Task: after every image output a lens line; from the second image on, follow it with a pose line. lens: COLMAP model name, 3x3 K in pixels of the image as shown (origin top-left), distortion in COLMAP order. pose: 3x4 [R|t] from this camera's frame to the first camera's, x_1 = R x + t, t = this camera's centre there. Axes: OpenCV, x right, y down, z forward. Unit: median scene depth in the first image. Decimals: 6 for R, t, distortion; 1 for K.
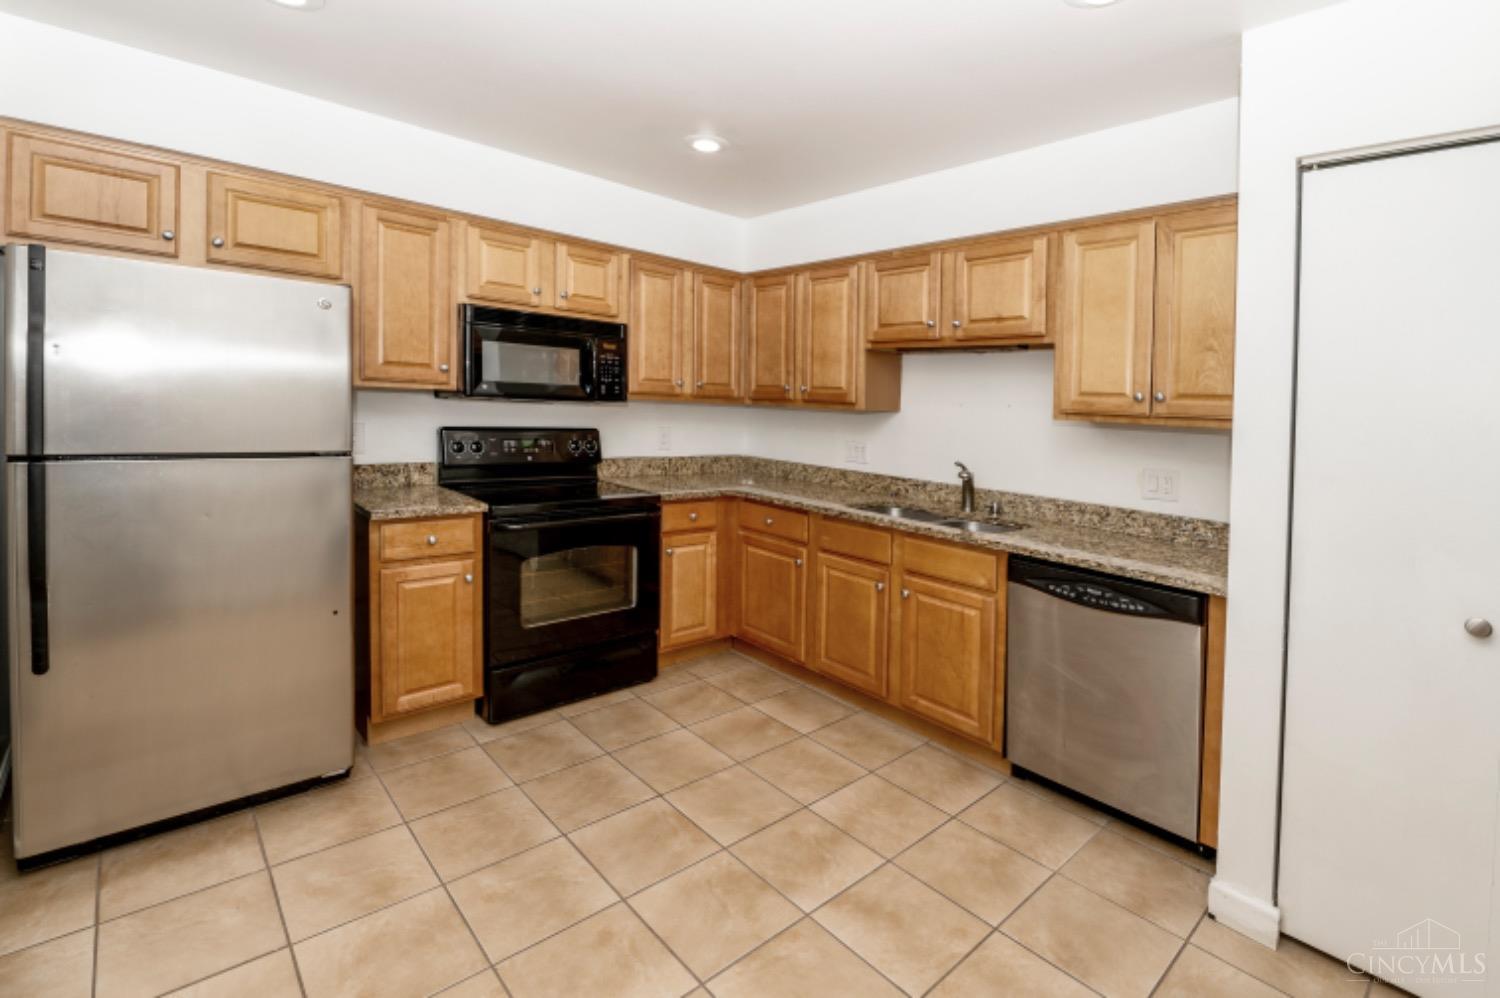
lens RADIAL K [[683.7, 0, 749.7], [0, 683.7, 444.3], [0, 0, 1]] dist [-0.014177, -0.000915]
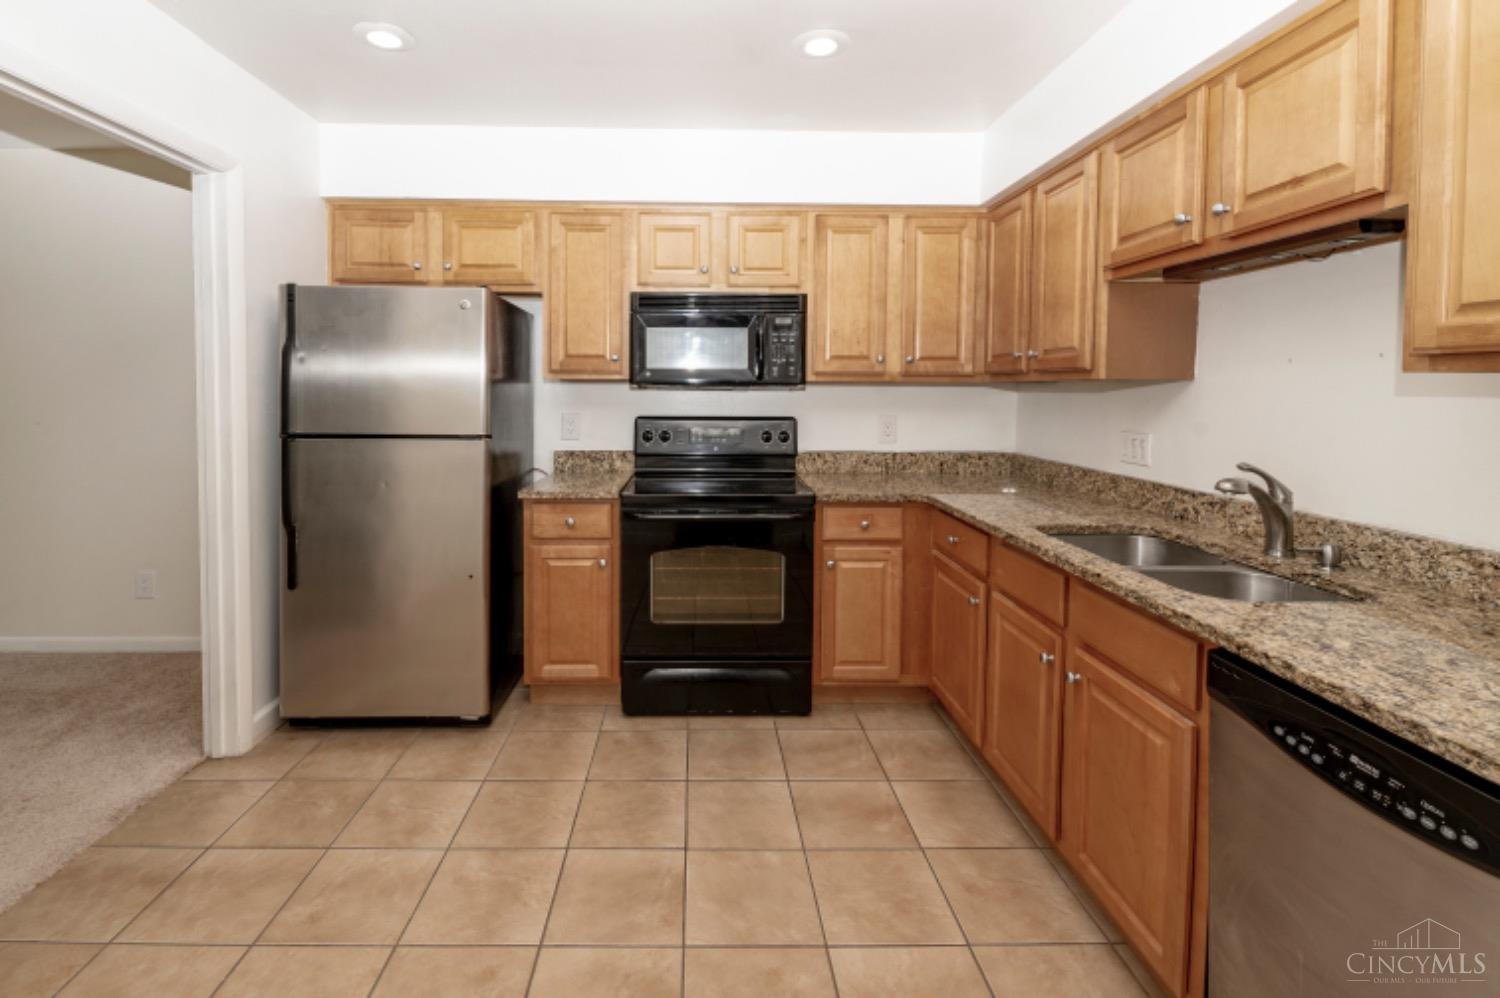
lens RADIAL K [[697.1, 0, 735.5], [0, 697.1, 453.2], [0, 0, 1]] dist [0.015438, -0.020077]
pose [[0.752271, 0.018004, -0.658608, 0.364861], [-0.013809, 0.999838, 0.011559, 0.016541], [0.658710, 0.000400, 0.752397, 0.309449]]
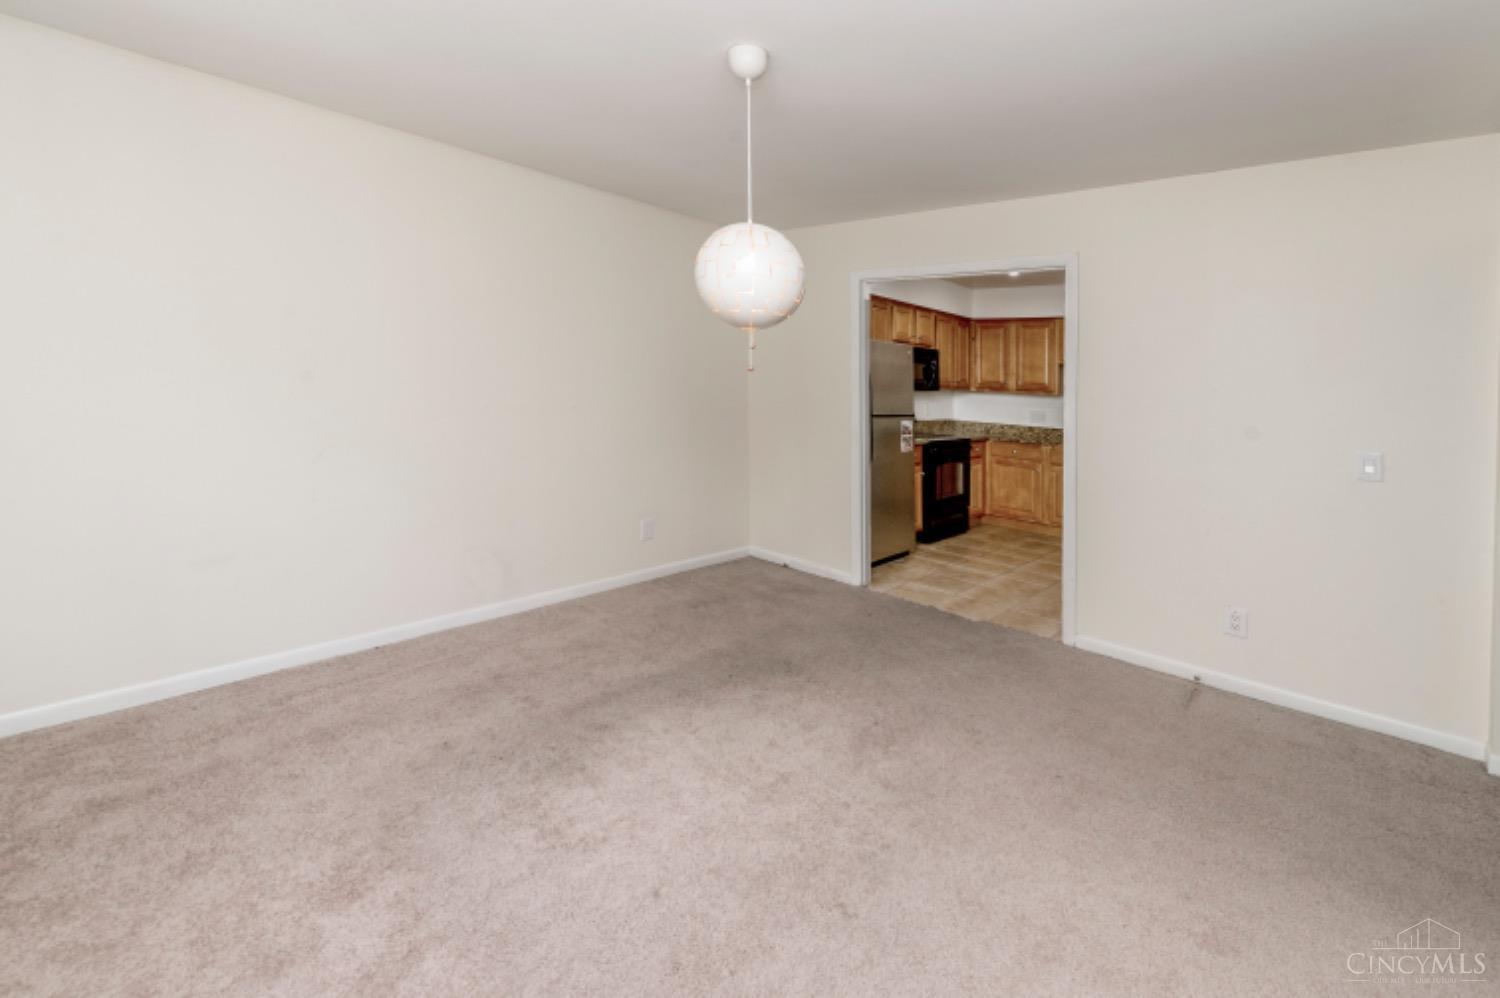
lens RADIAL K [[683.7, 0, 749.7], [0, 683.7, 444.3], [0, 0, 1]] dist [-0.014177, -0.000915]
pose [[0.993981, -0.011824, 0.108917, -0.985743], [0.007988, 0.999335, 0.035587, 0.015447], [-0.109265, -0.034503, 0.993414, -0.903555]]
